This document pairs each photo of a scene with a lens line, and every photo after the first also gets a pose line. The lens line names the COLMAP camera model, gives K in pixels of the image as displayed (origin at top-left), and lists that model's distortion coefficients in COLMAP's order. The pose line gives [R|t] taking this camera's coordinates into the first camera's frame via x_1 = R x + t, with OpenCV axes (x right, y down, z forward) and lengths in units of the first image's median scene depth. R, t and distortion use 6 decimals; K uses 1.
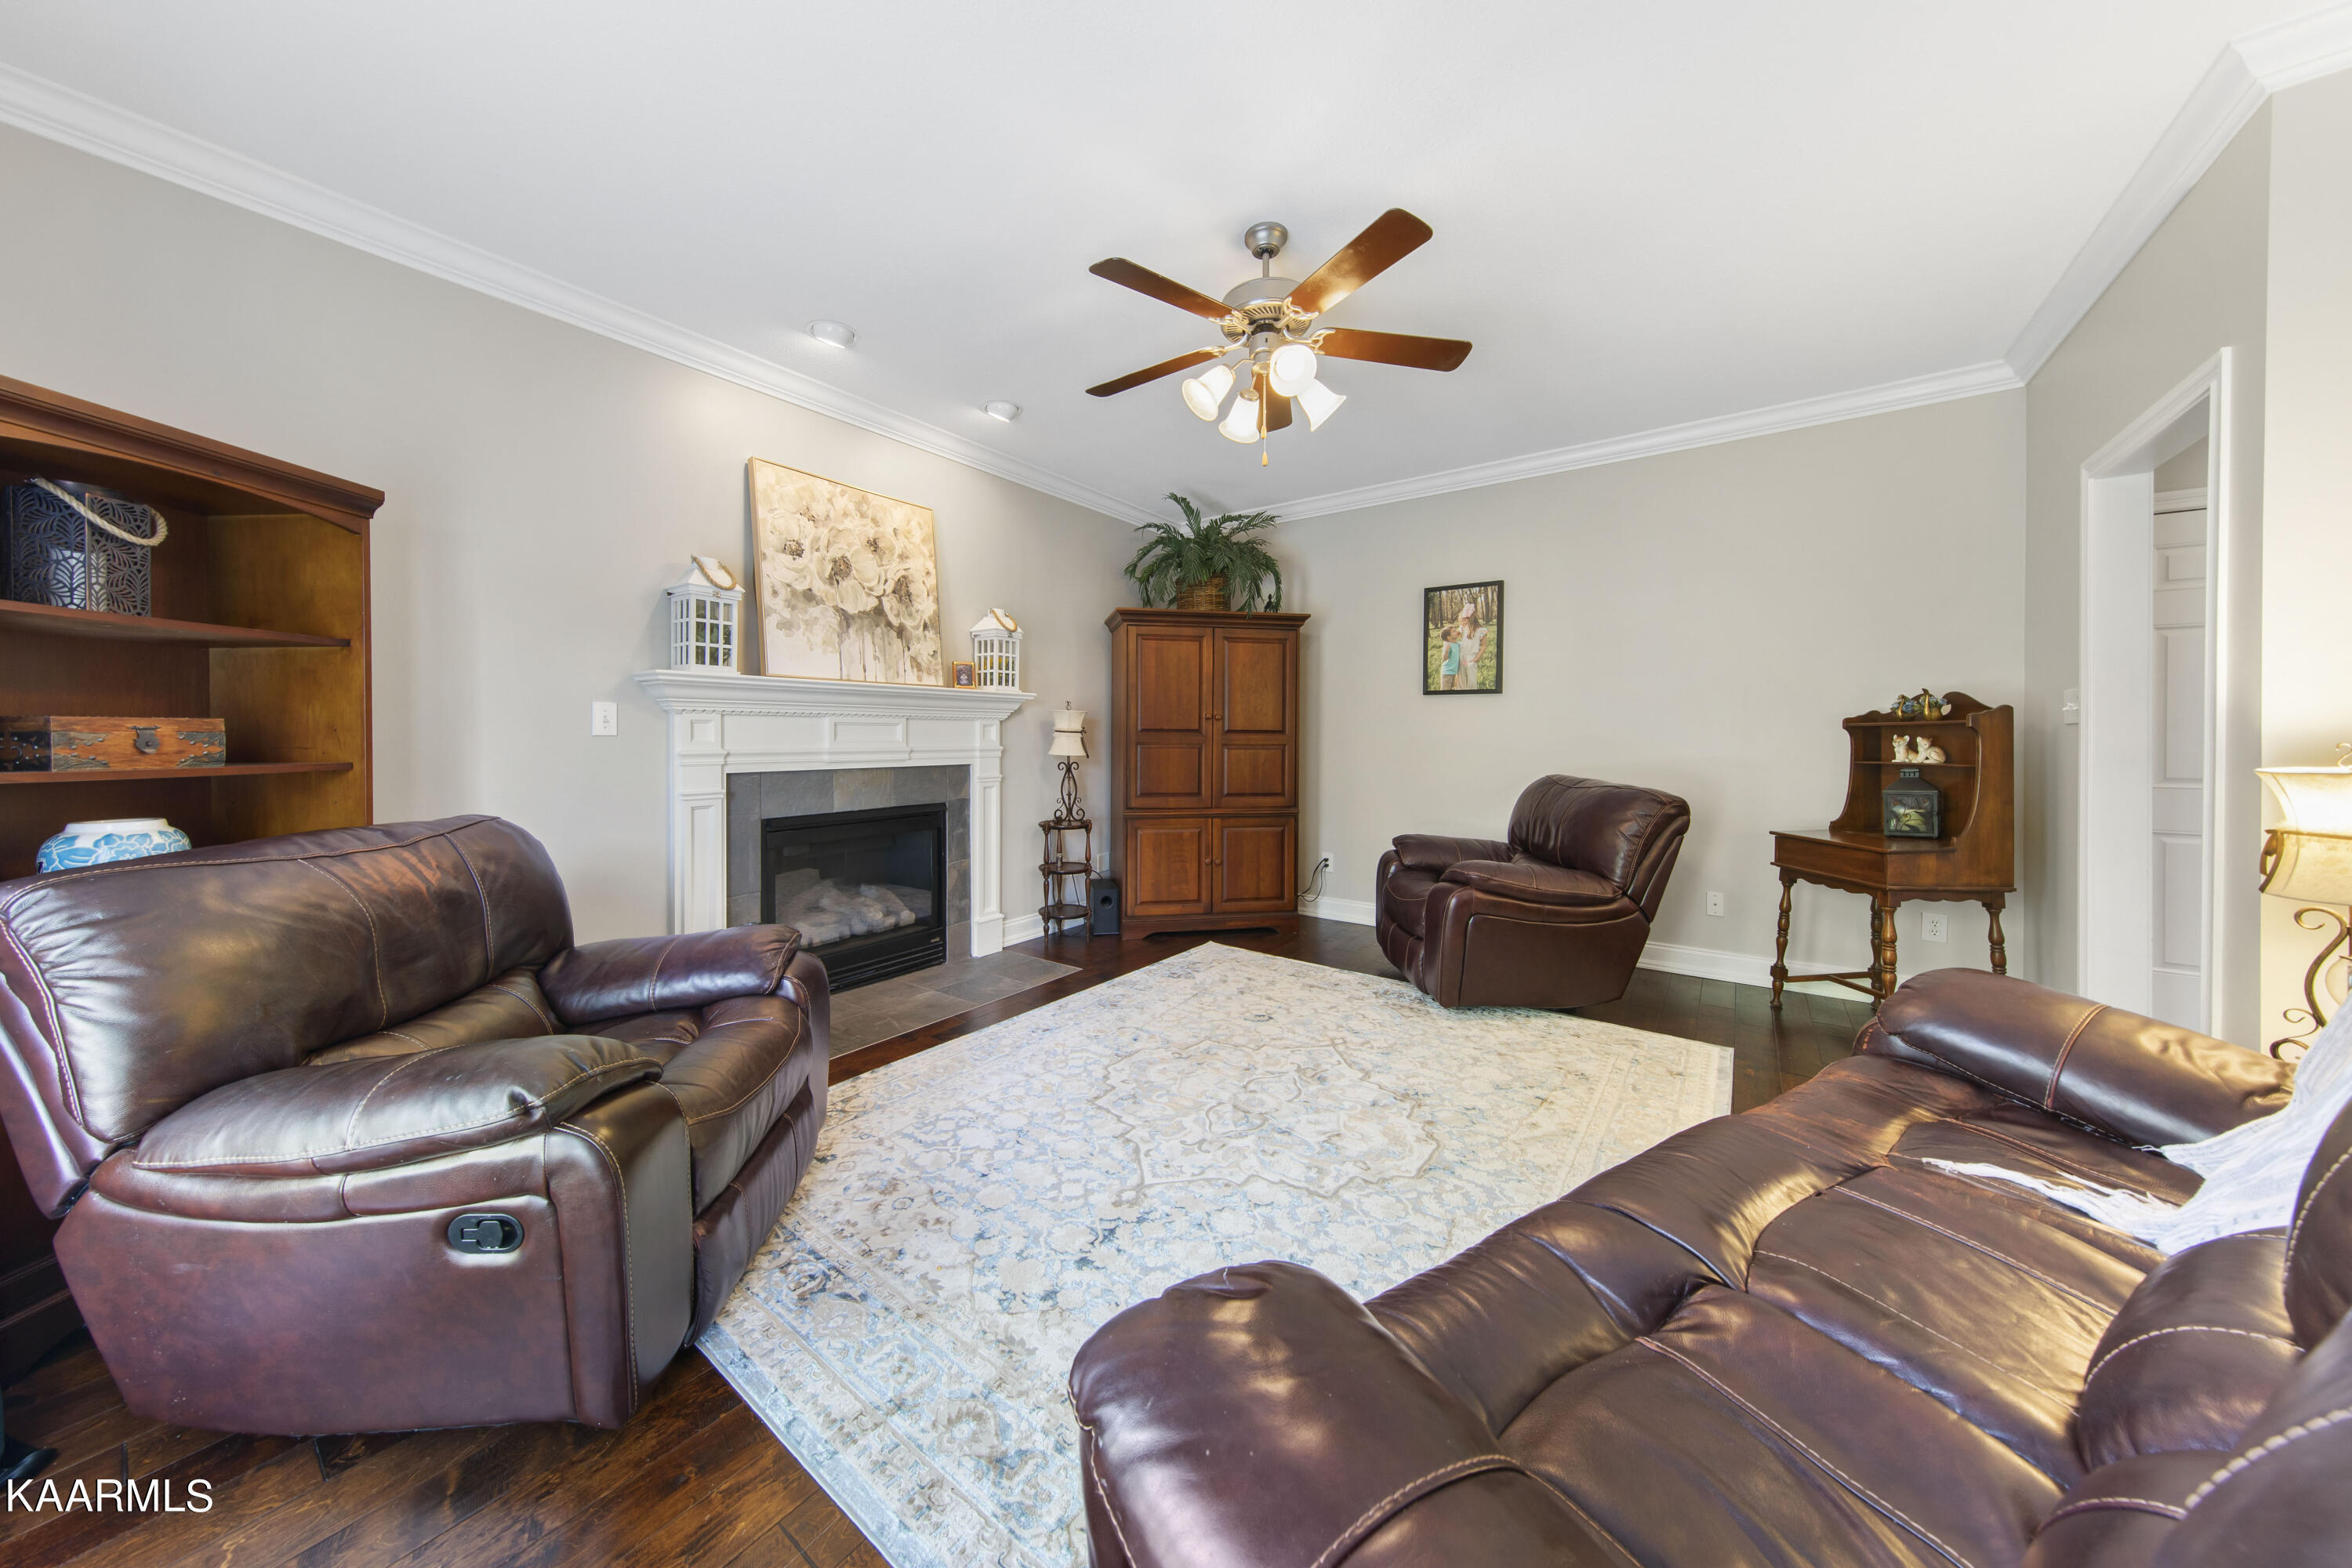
lens RADIAL K [[768.1, 0, 1160.5], [0, 768.1, 740.5], [0, 0, 1]] dist [0.000395, 0.000033]
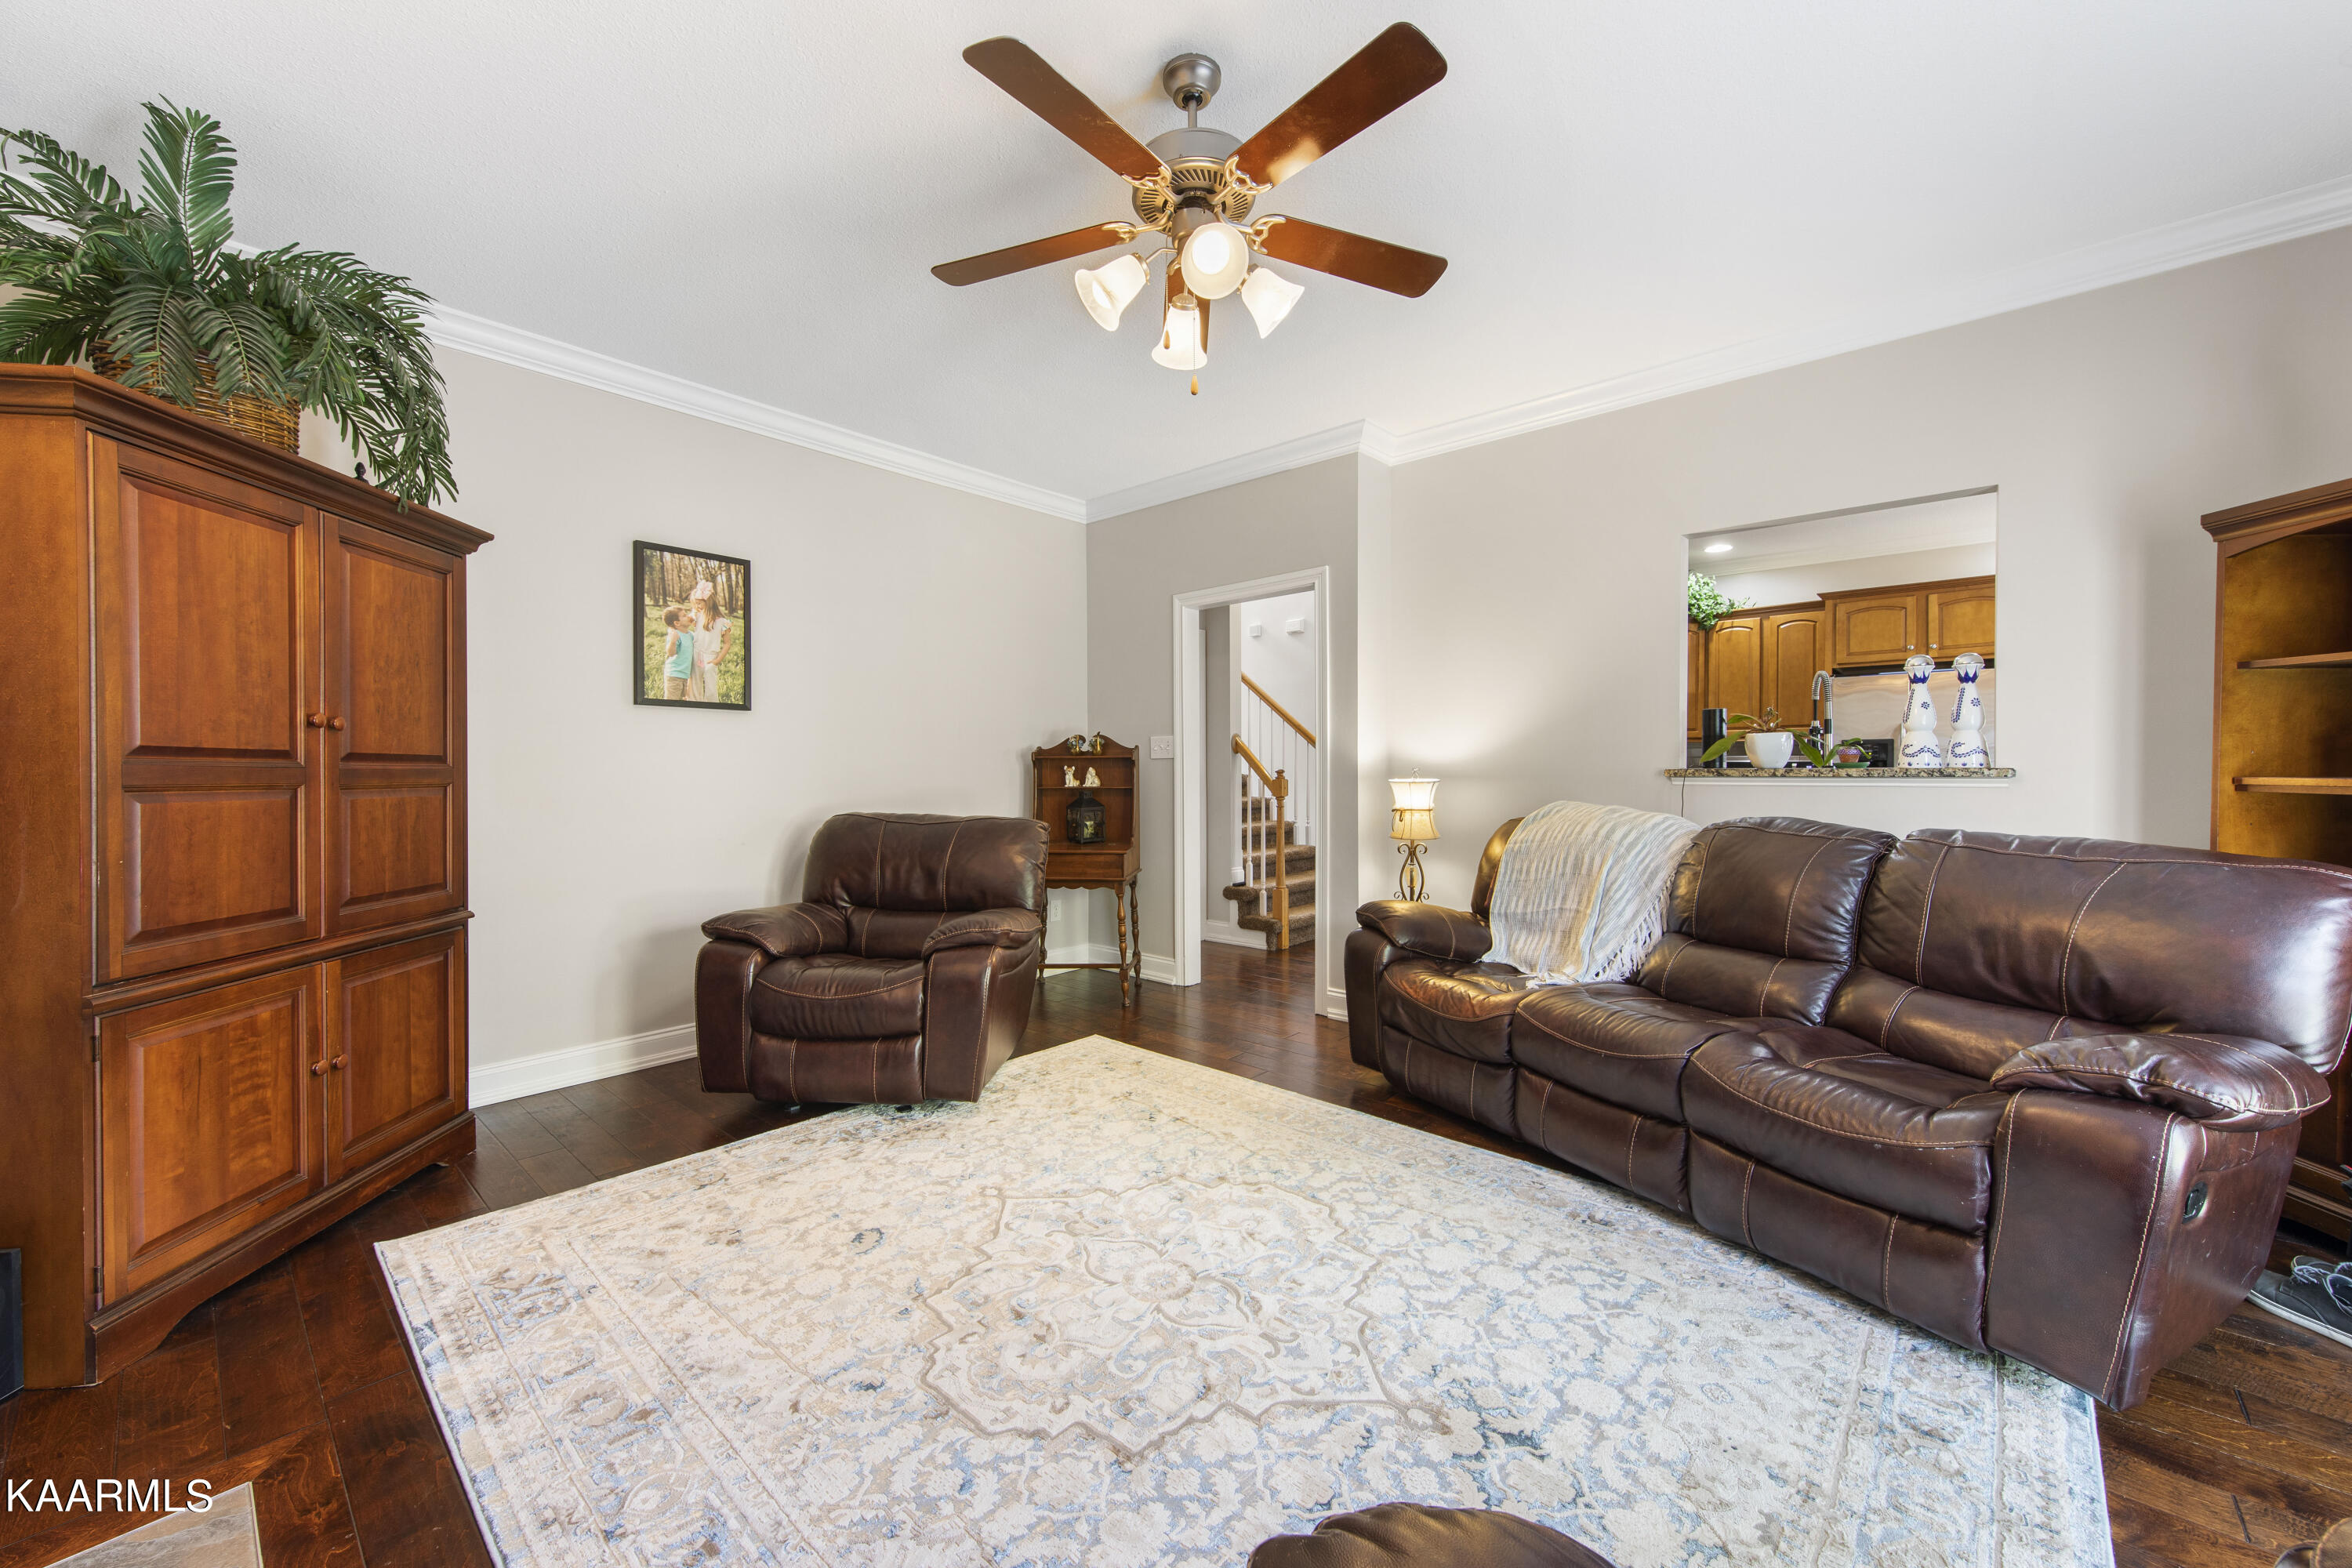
lens RADIAL K [[889.7, 0, 1158.6], [0, 889.7, 785.4], [0, 0, 1]] dist [0.000025, -0.000028]
pose [[0.097264, -0.018701, 0.995083, -0.464786], [0.008909, 0.999800, 0.017919, -0.000453], [-0.995219, 0.007123, 0.097411, 0.622153]]
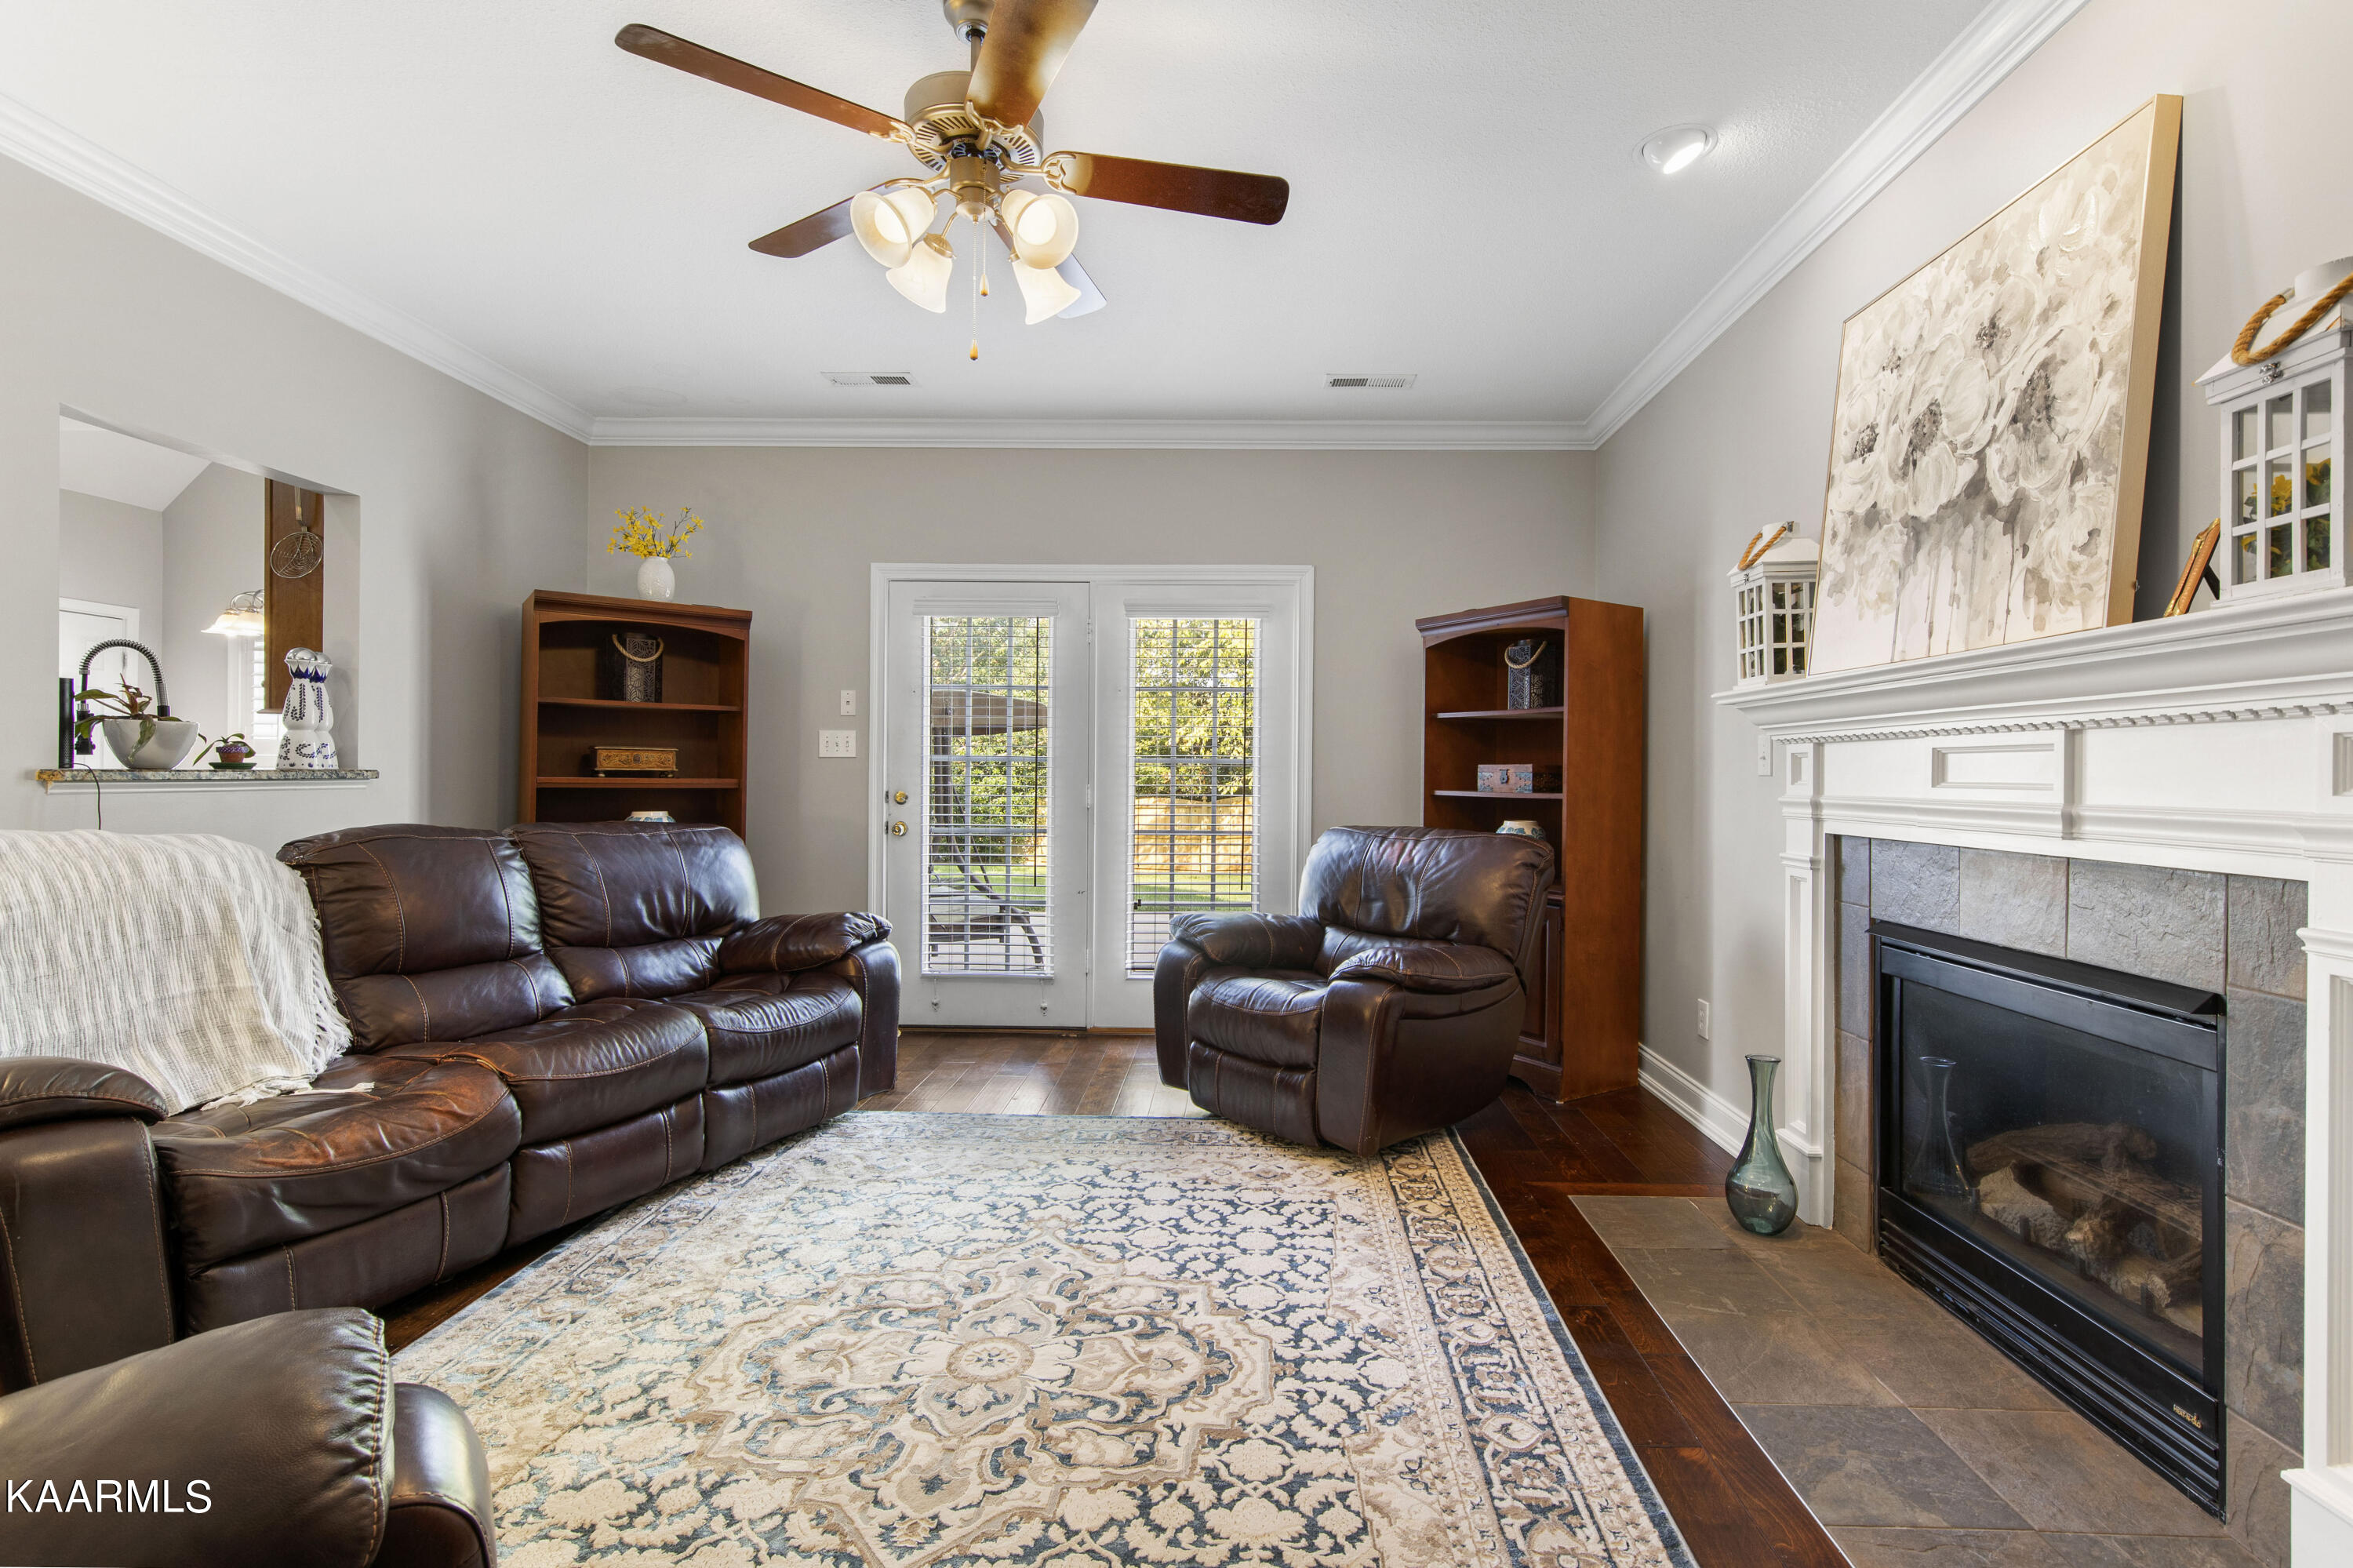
lens RADIAL K [[1069.5, 0, 1216.1], [0, 1069.5, 769.2], [0, 0, 1]] dist [-0.000614, -0.000331]
pose [[-0.821456, -0.008975, -0.570202, 0.318817], [-0.010939, 0.999940, 0.000020, -0.004908], [0.570167, 0.006254, -0.821505, 1.227835]]
